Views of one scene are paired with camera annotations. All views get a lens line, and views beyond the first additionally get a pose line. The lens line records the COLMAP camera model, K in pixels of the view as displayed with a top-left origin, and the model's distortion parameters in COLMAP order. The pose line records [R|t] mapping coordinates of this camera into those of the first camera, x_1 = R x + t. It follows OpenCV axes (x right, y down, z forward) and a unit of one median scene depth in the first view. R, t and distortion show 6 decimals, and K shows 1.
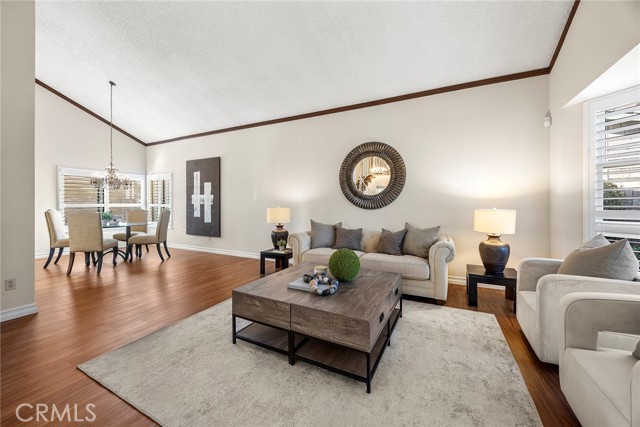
lens RADIAL K [[249.2, 0, 320.1], [0, 249.2, 207.1], [0, 0, 1]] dist [-0.002863, -0.000191]
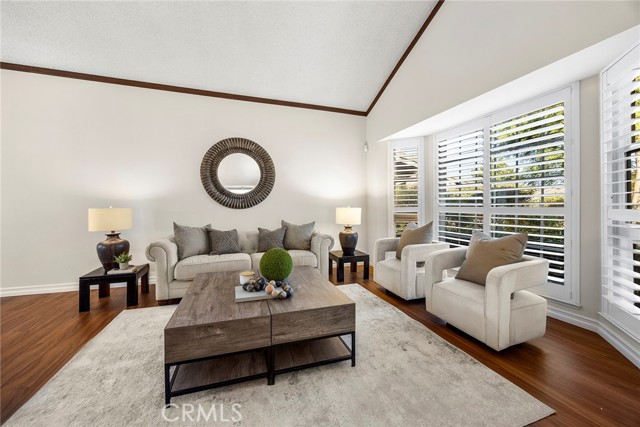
lens RADIAL K [[249.2, 0, 322.4], [0, 249.2, 209.7], [0, 0, 1]] dist [-0.002863, -0.000191]
pose [[0.690844, -0.013892, 0.722871, -0.353556], [0.008991, 0.999903, 0.010623, 0.007184], [-0.722948, -0.000840, 0.690902, 0.154549]]
